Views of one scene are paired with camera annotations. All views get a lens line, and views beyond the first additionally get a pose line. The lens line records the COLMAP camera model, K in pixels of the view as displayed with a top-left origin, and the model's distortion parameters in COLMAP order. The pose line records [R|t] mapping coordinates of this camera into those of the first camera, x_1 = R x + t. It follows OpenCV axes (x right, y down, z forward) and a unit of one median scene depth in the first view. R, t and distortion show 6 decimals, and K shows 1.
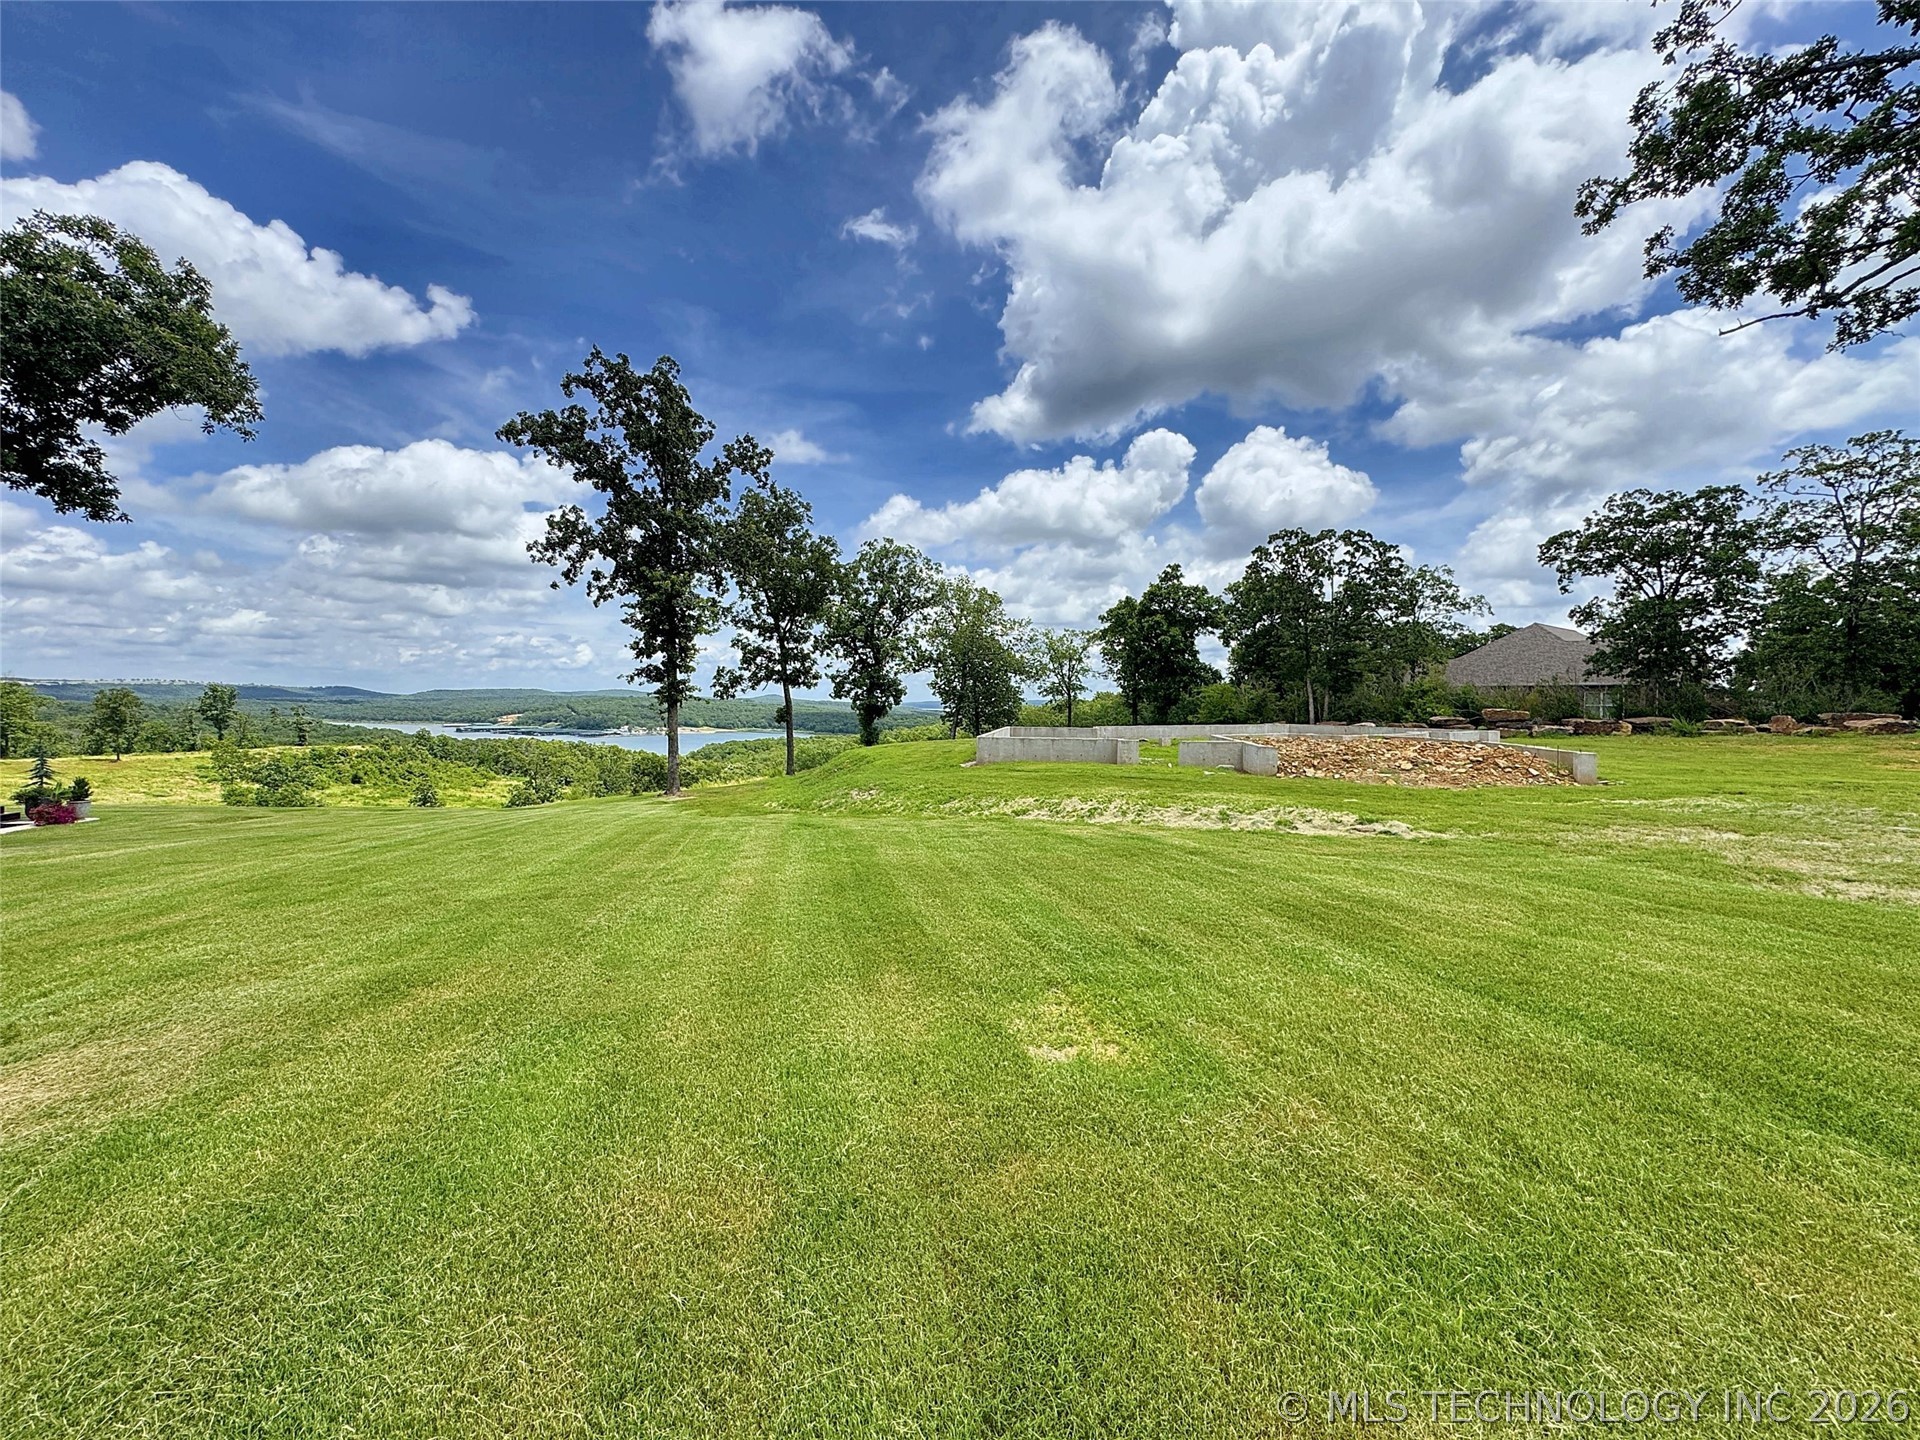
lens RADIAL K [[762.1, 0, 958.8], [0, 762.1, 717.5], [0, 0, 1]] dist [-0.001955, 0.000425]
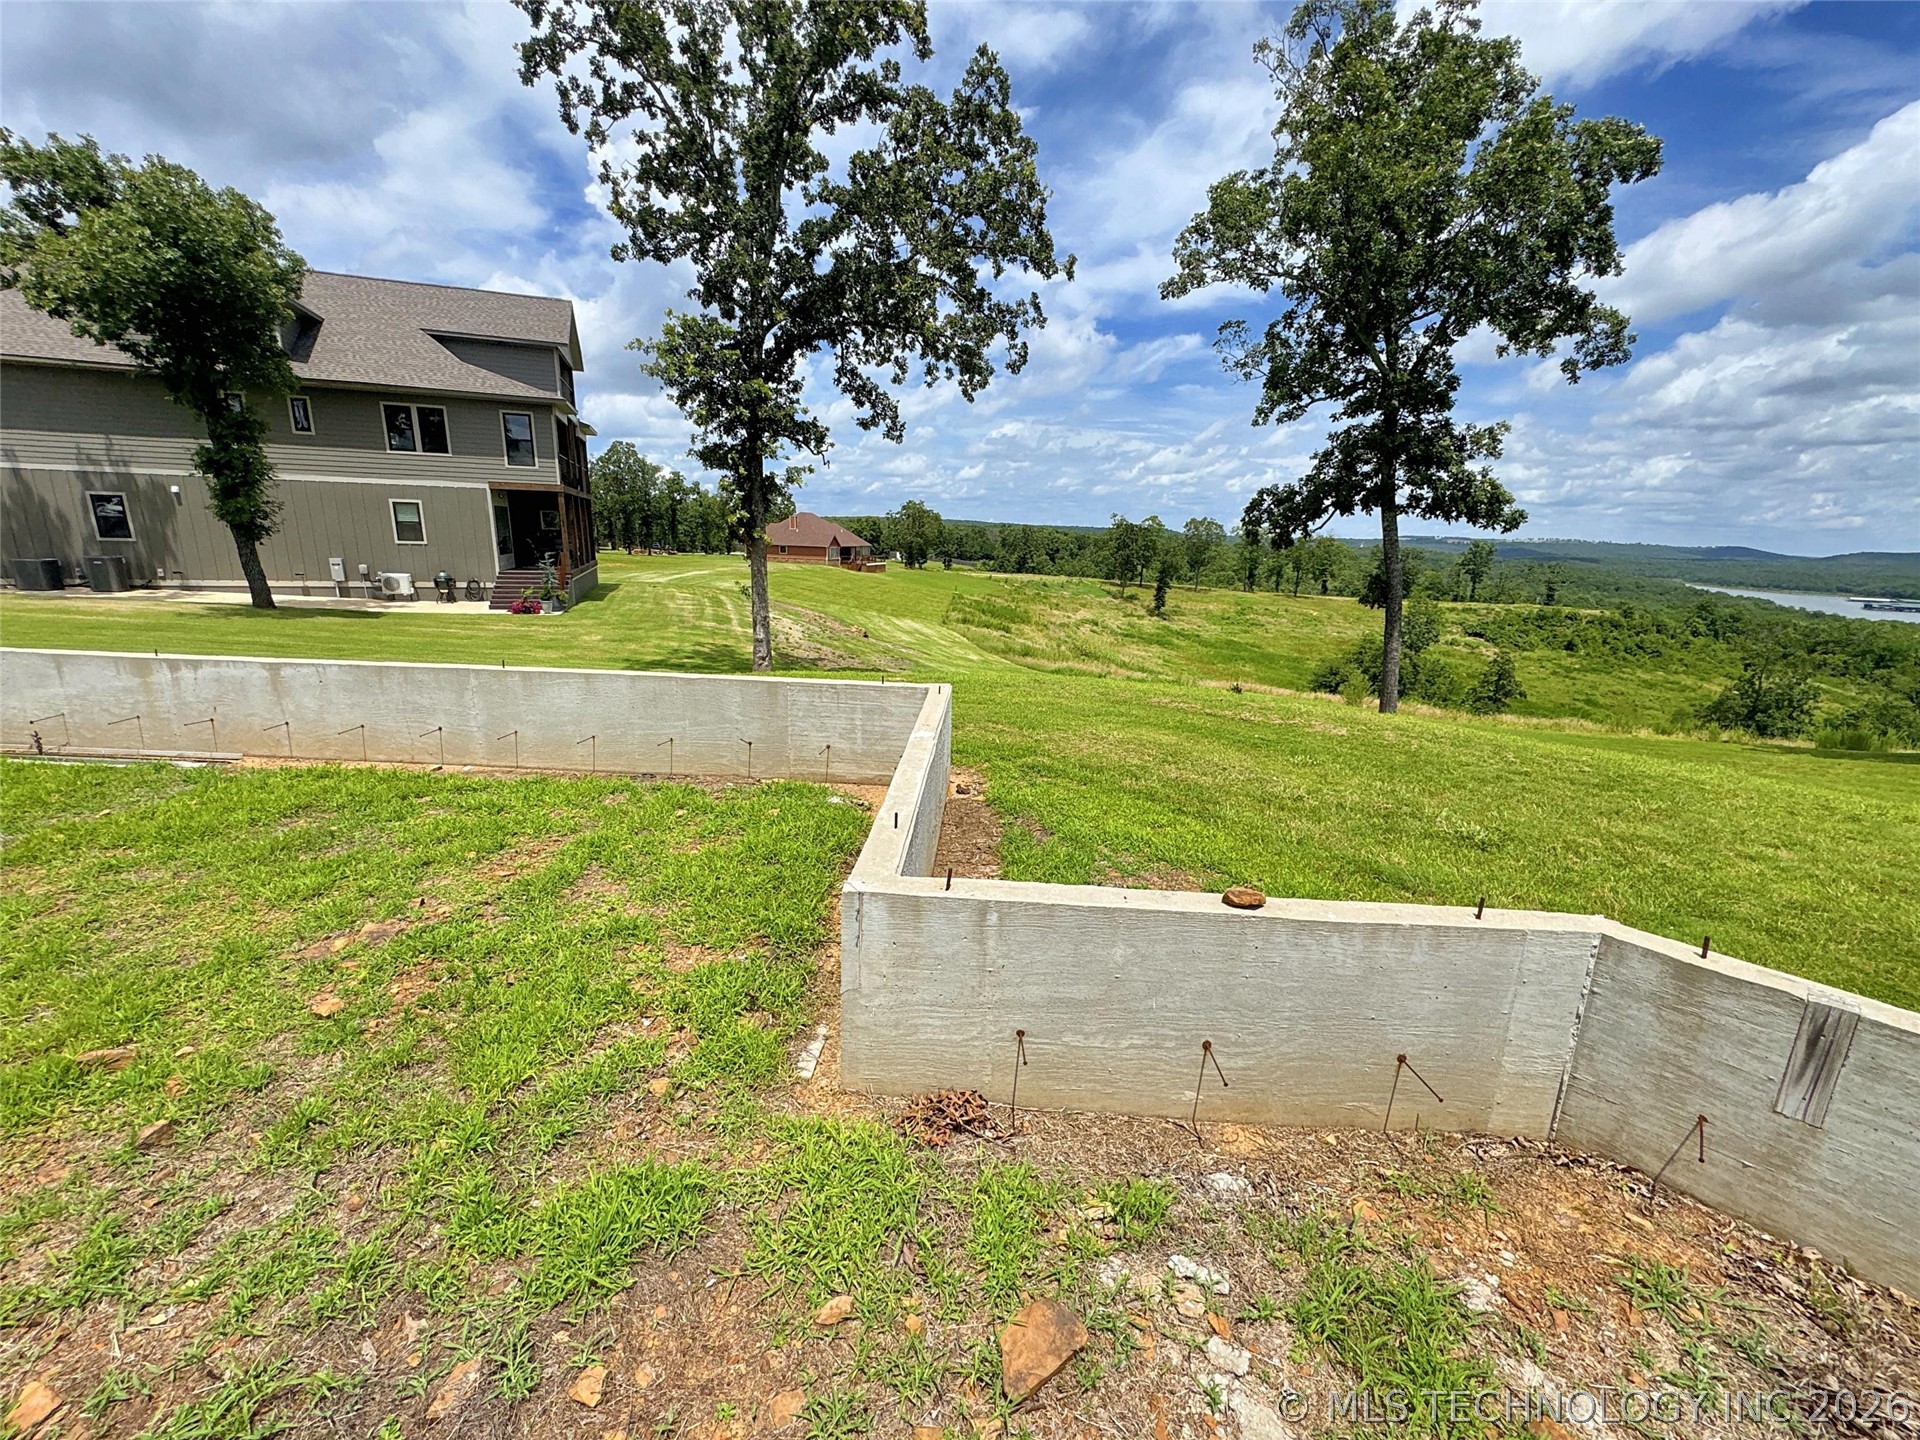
lens RADIAL K [[762.1, 0, 961.0], [0, 762.1, 716.8], [0, 0, 1]] dist [-0.001955, 0.000425]
pose [[0.107735, 0.226789, -0.967967, 0.125475], [-0.050032, 0.973637, 0.222549, -0.011017], [0.992920, 0.024453, 0.116242, 0.483759]]
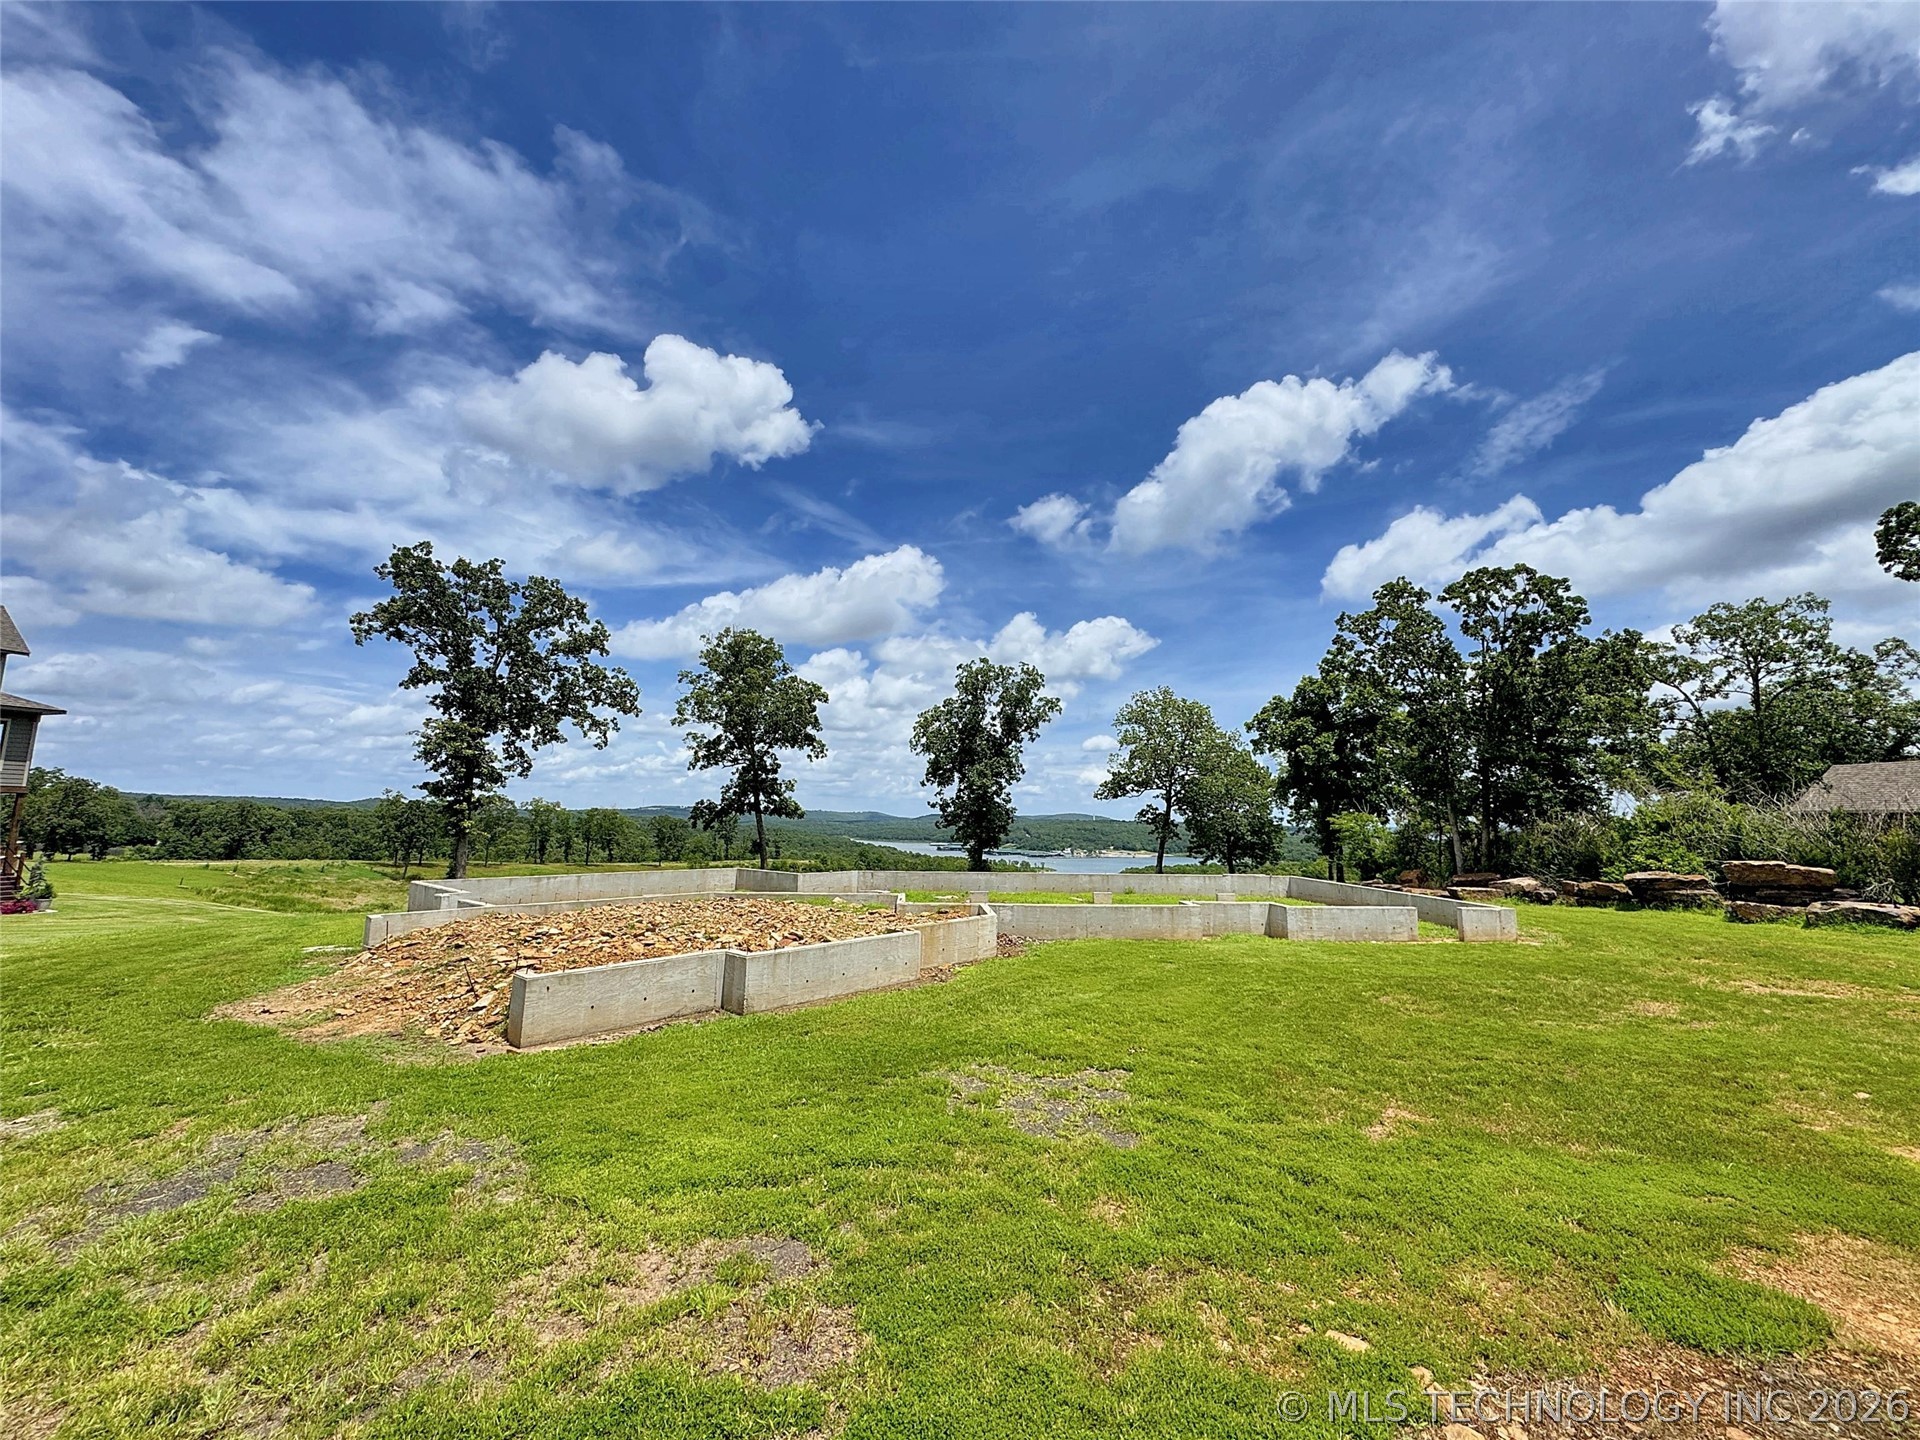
lens RADIAL K [[762.1, 0, 949.2], [0, 762.1, 709.6], [0, 0, 1]] dist [-0.001955, 0.000425]
pose [[0.836084, -0.077518, -0.543097, 0.369040], [-0.016610, 0.985936, -0.166297, -0.011747], [0.548350, 0.148059, 0.823037, 0.190673]]
